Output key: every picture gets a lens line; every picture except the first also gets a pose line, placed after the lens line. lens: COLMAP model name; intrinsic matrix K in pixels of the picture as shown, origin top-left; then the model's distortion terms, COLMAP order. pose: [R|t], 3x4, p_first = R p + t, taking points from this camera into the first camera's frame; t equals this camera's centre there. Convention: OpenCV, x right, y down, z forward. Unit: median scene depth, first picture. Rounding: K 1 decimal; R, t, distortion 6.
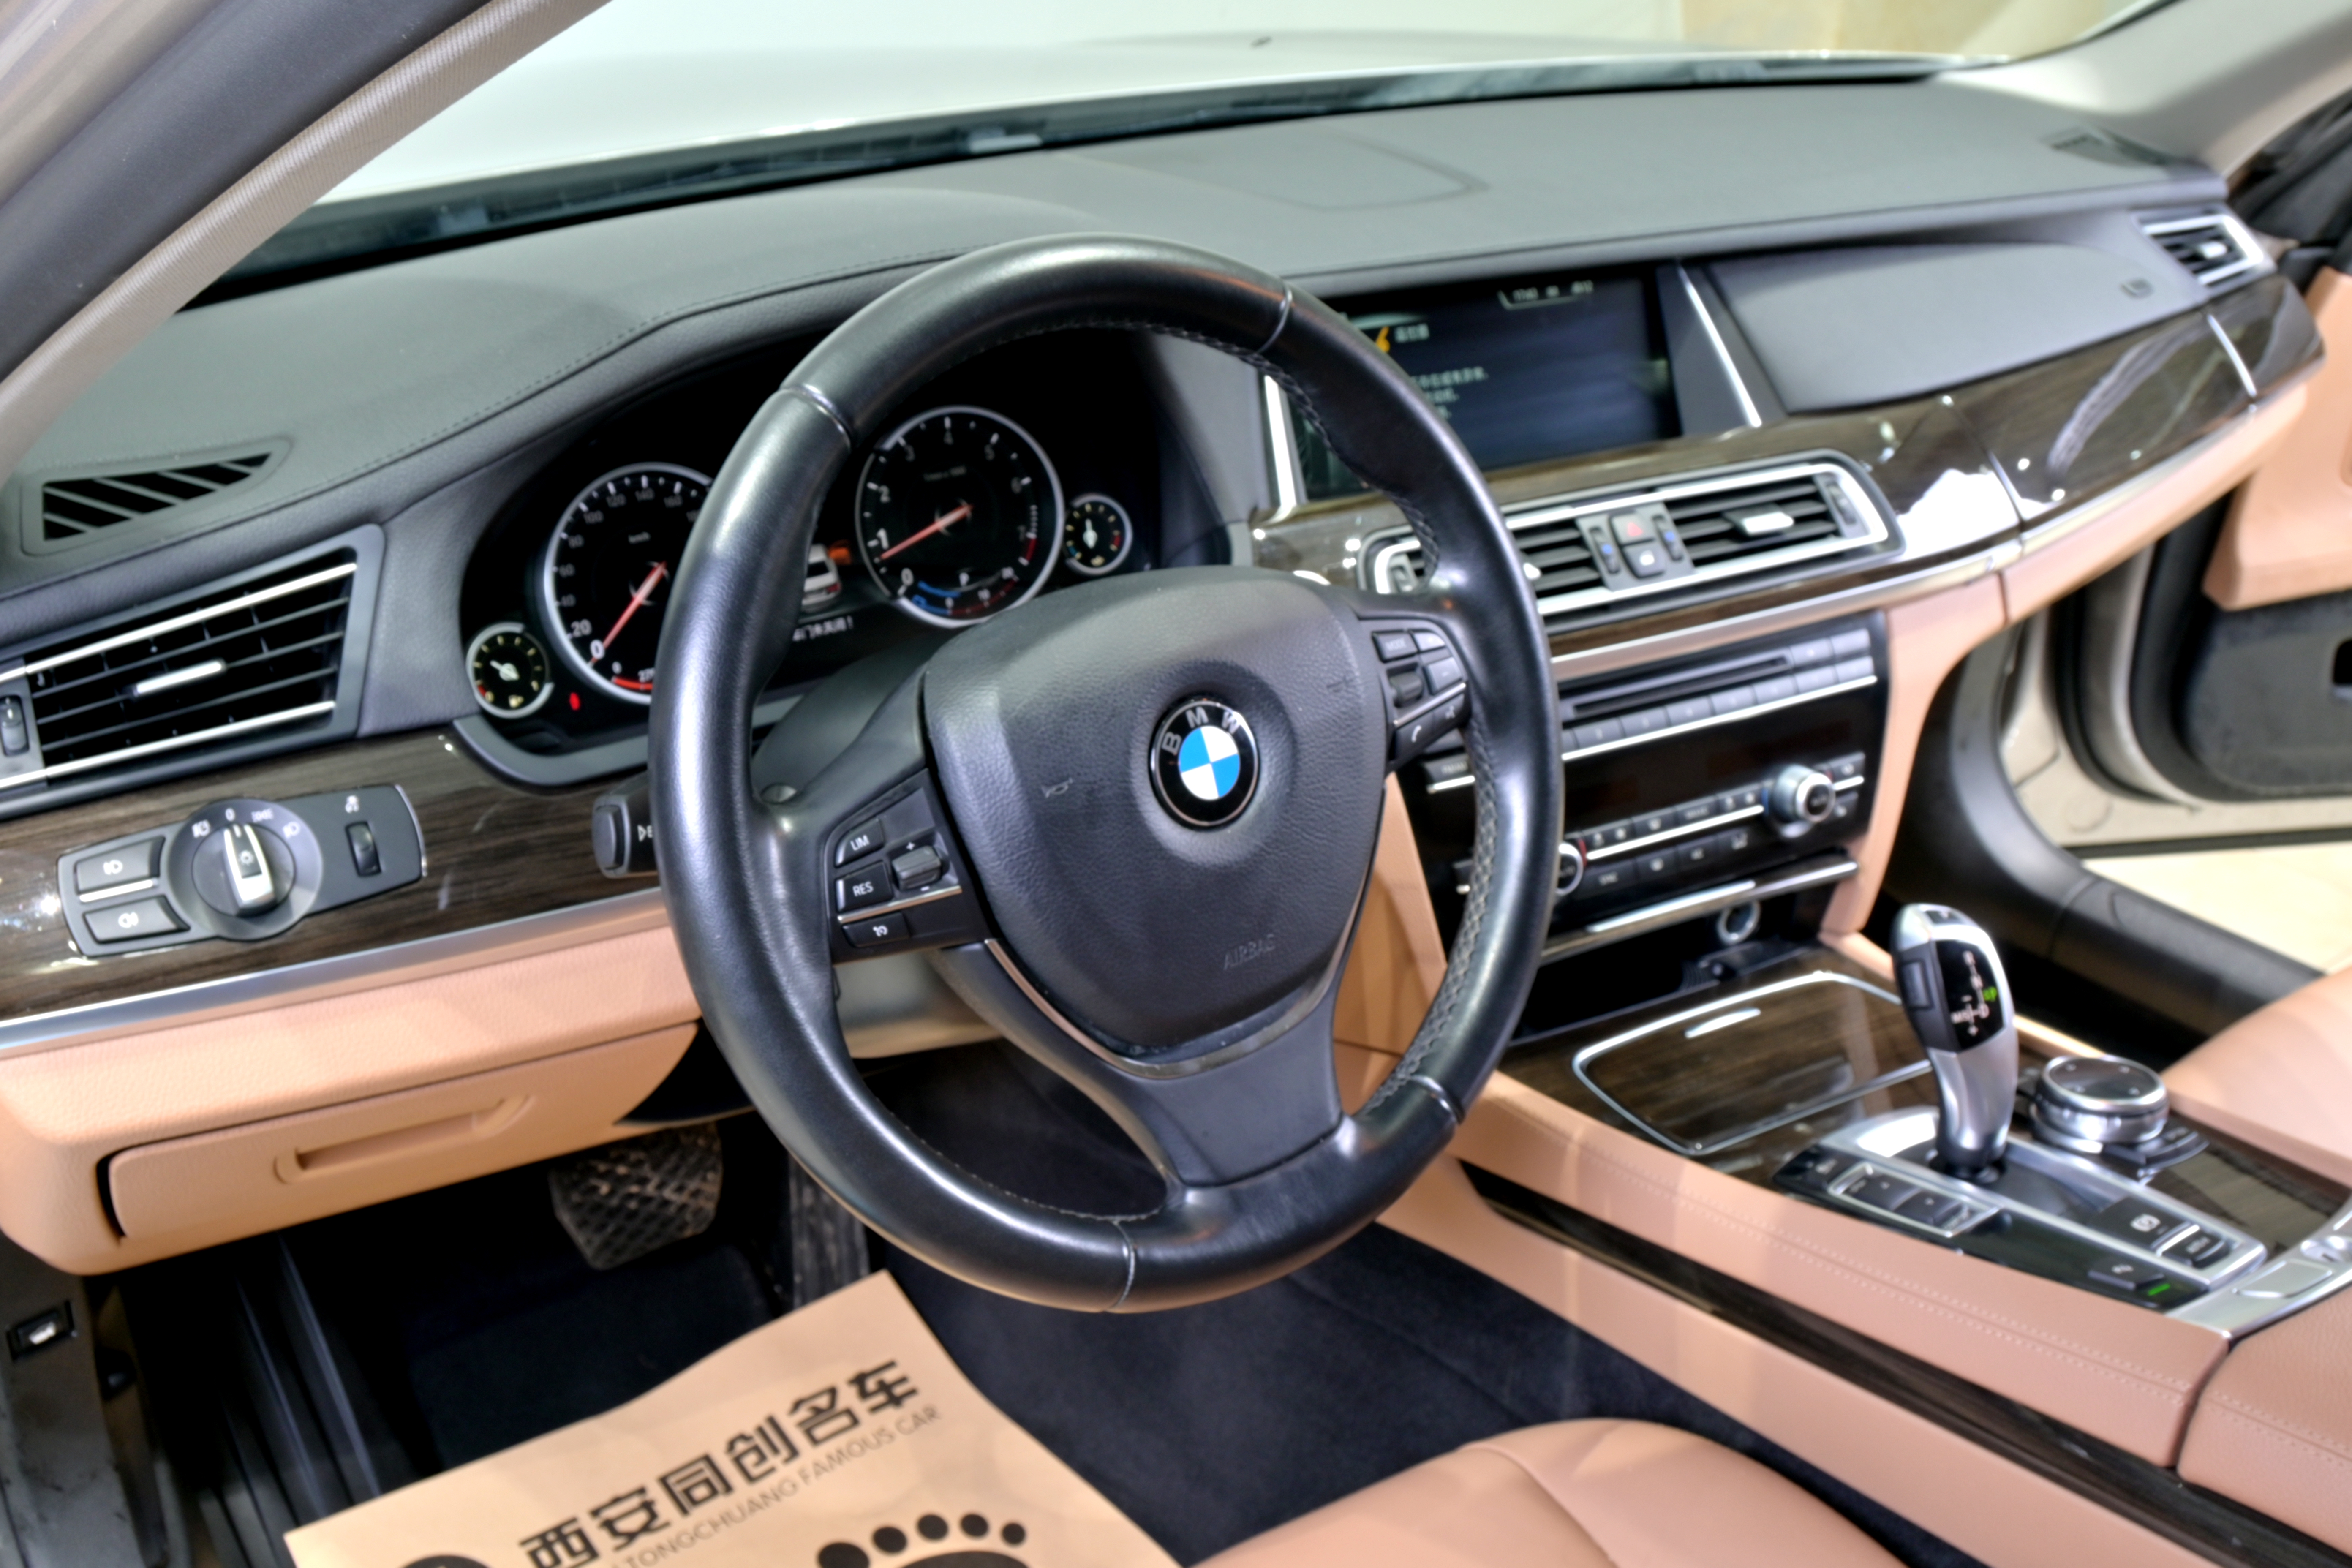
lens RADIAL K [[2307.1, 0, 1170.7], [0, 2307.1, 775.9], [0, 0, 1]] dist [-0.002403, 0.000000]
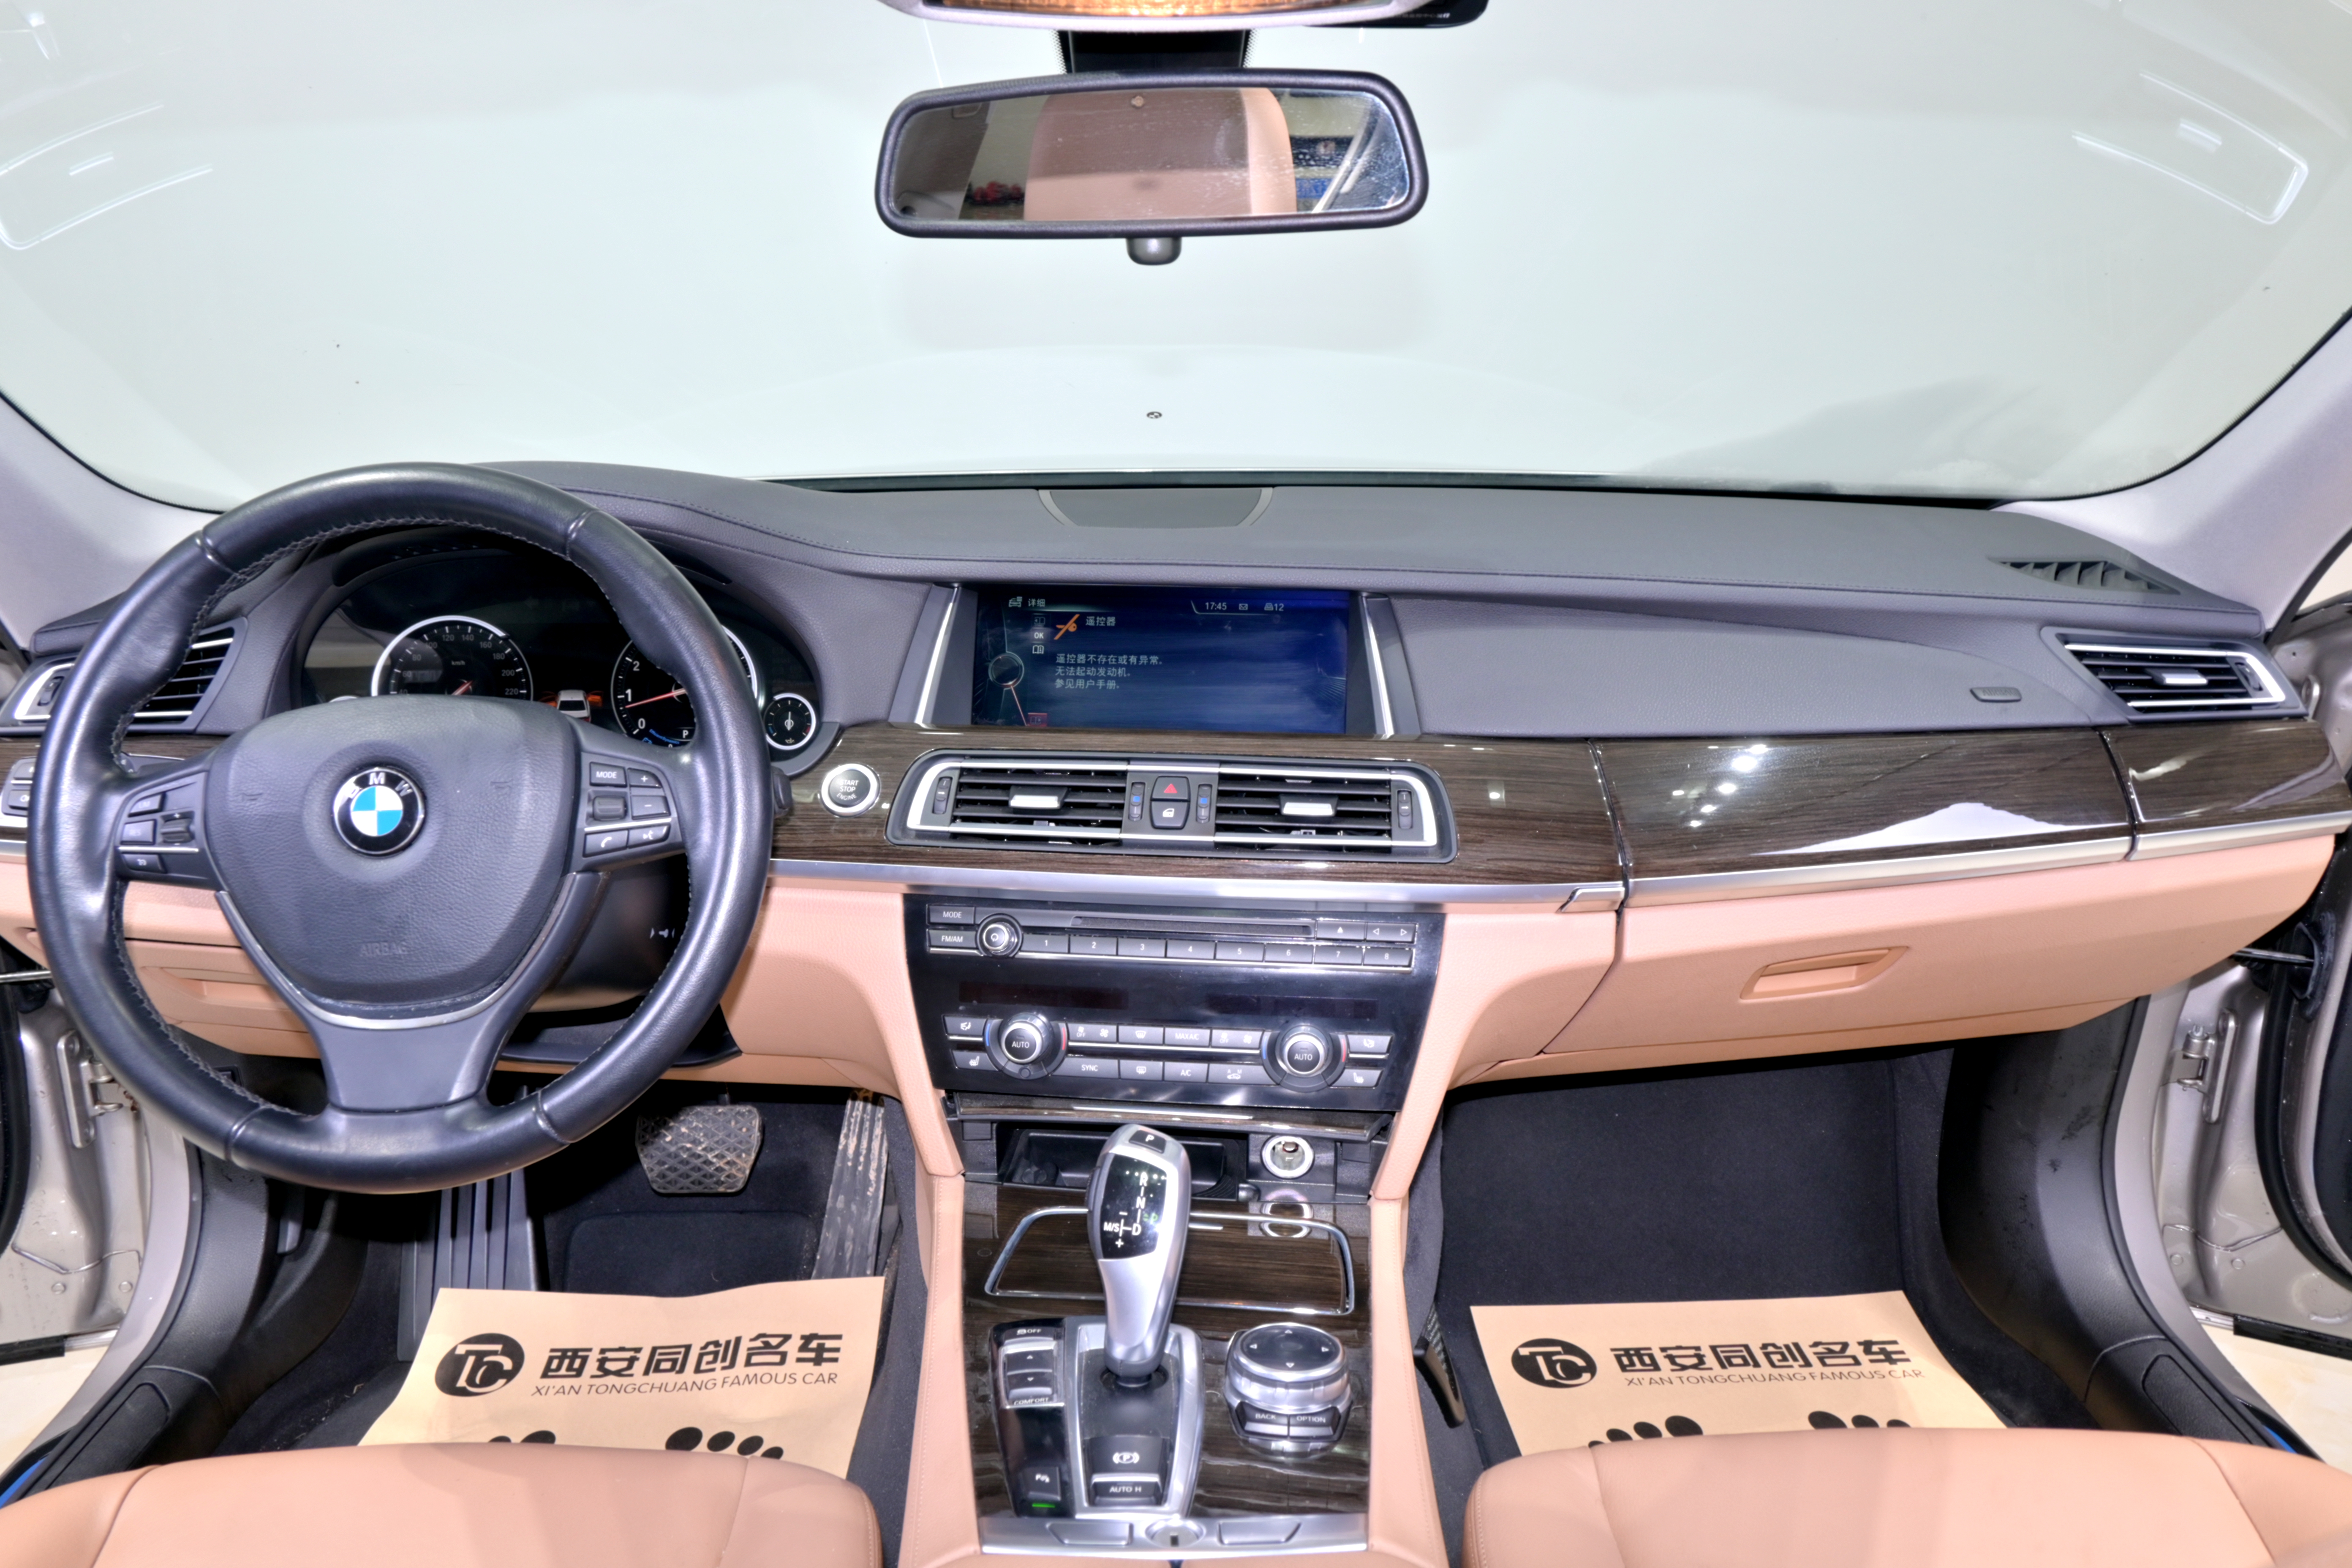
lens RADIAL K [[1687.3, 0, 1184.8], [0, 1687.3, 781.1], [0, 0, 1]] dist [0.001409, -0.008052]
pose [[0.808895, 0.150189, -0.568447, 0.699003], [-0.237892, 0.967753, -0.082829, -0.038593], [0.537677, 0.202229, 0.818540, 0.272632]]
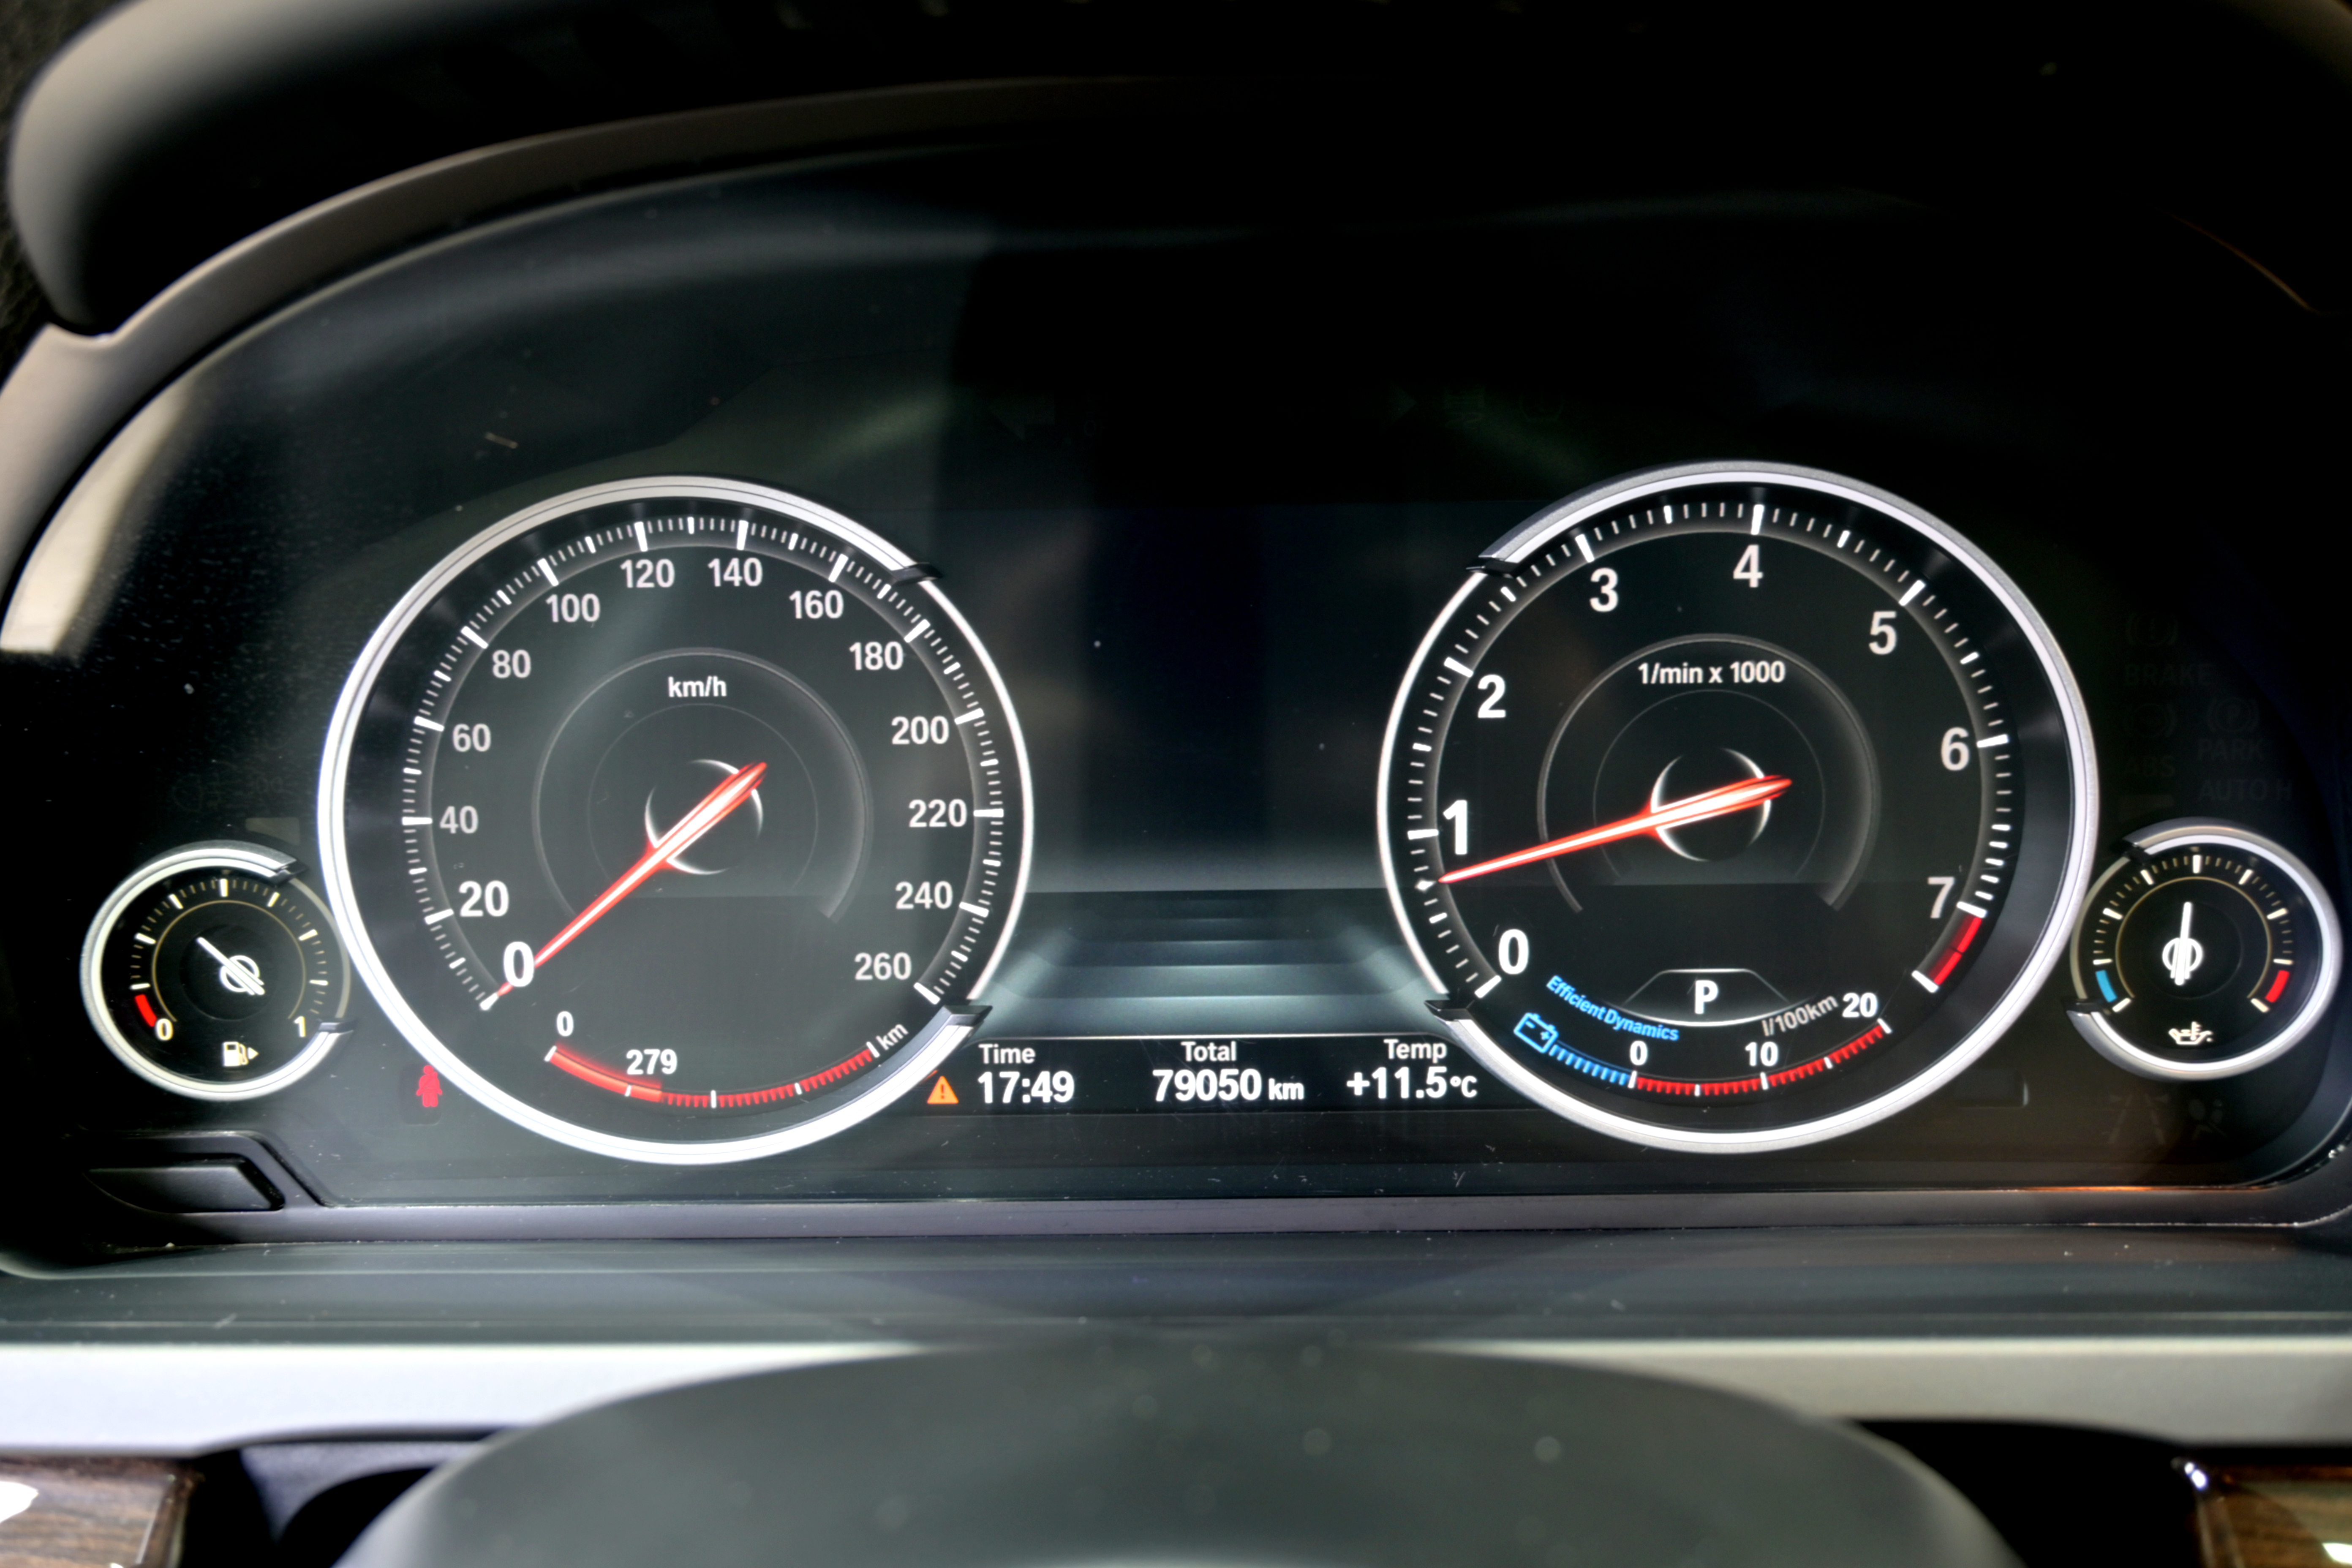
lens RADIAL K [[1812.9, 0, 1197.8], [0, 1812.9, 783.7], [0, 0, 1]] dist [-0.002358, 0.001328]
pose [[0.794574, 0.213898, -0.568243, -0.005842], [-0.235521, 0.971193, 0.036249, -0.096102], [0.559627, 0.105031, 0.822062, 0.669341]]
